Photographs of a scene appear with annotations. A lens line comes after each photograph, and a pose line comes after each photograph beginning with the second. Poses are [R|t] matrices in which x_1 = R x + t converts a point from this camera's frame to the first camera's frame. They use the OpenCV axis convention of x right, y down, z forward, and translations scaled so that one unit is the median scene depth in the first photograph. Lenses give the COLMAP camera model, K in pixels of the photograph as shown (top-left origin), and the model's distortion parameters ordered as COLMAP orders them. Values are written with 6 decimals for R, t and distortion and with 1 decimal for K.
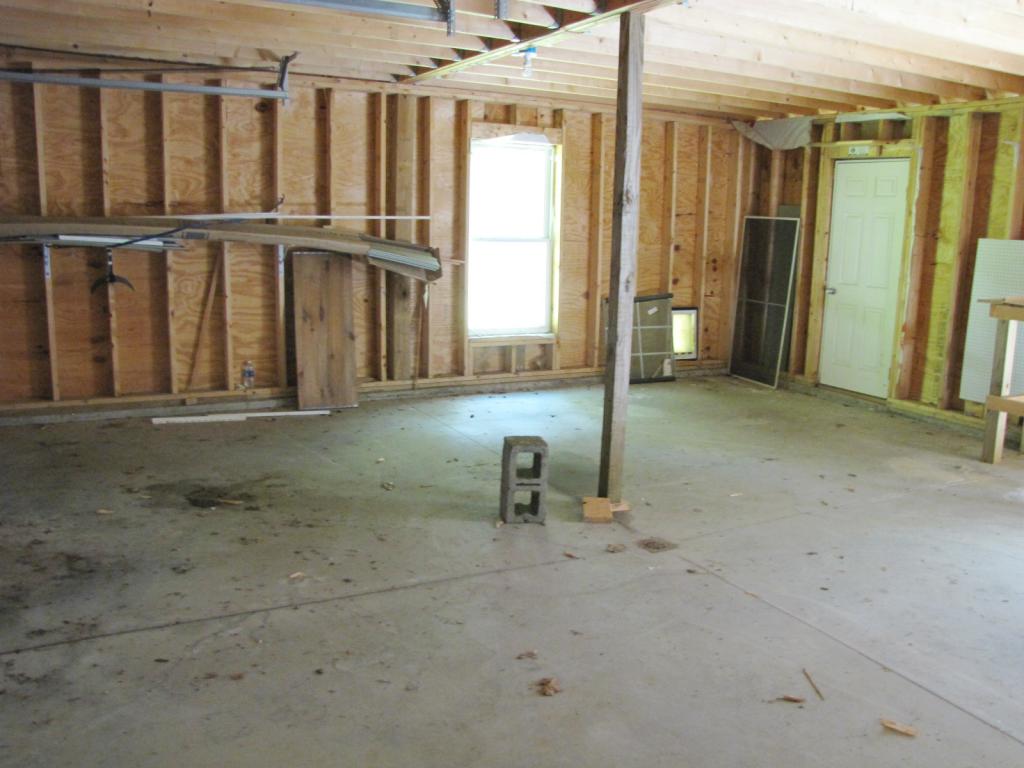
lens RADIAL K [[864.8, 0, 522.1], [0, 864.8, 390.2], [0, 0, 1]] dist [-0.182262, 0.153646]
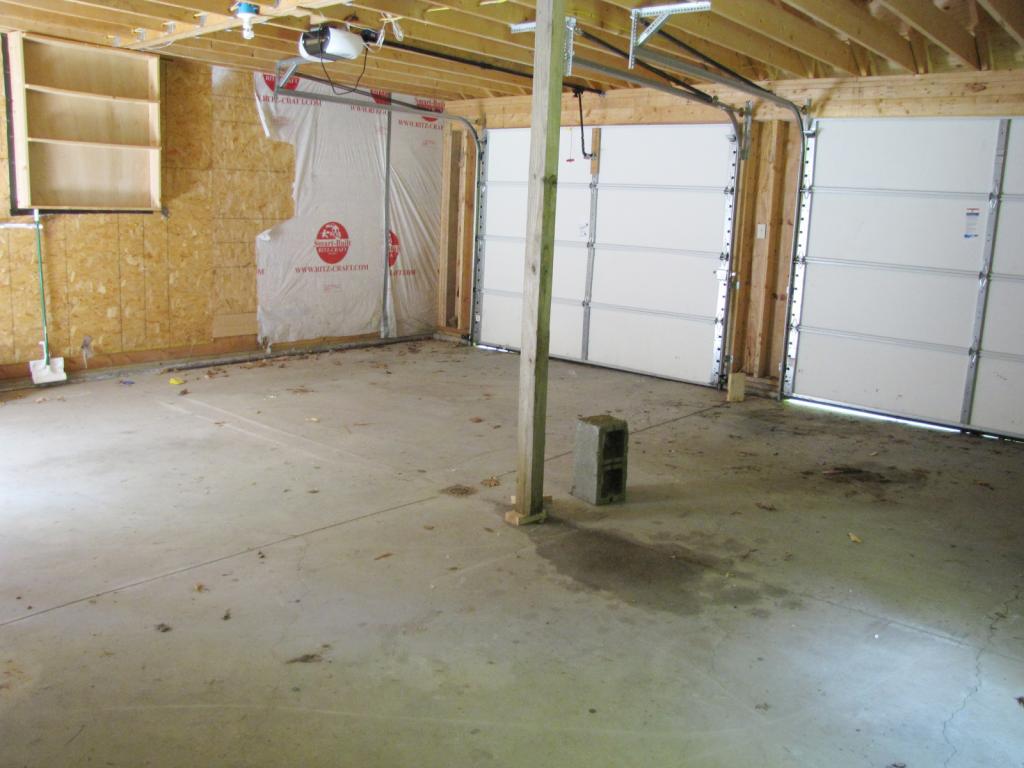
lens RADIAL K [[864.8, 0, 515.5], [0, 864.8, 376.3], [0, 0, 1]] dist [-0.182262, 0.153646]
pose [[-0.929429, 0.000217, -0.369002, 0.415579], [-0.138825, 0.926325, 0.350214, -0.290083], [0.341892, 0.376726, -0.860923, 1.613935]]
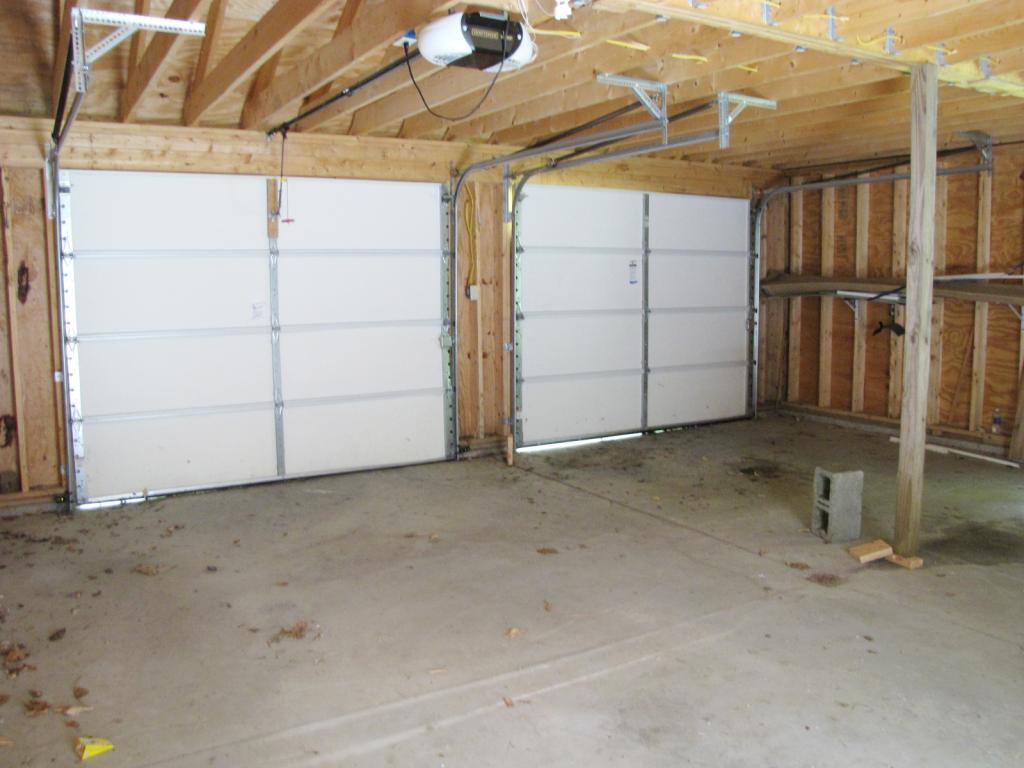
lens RADIAL K [[864.8, 0, 518.7], [0, 864.8, 388.2], [0, 0, 1]] dist [-0.182262, 0.153646]
pose [[0.045463, 0.098940, -0.994054, 0.958594], [-0.181970, 0.979255, 0.089144, -0.059481], [0.982252, 0.176836, 0.062524, 0.448072]]
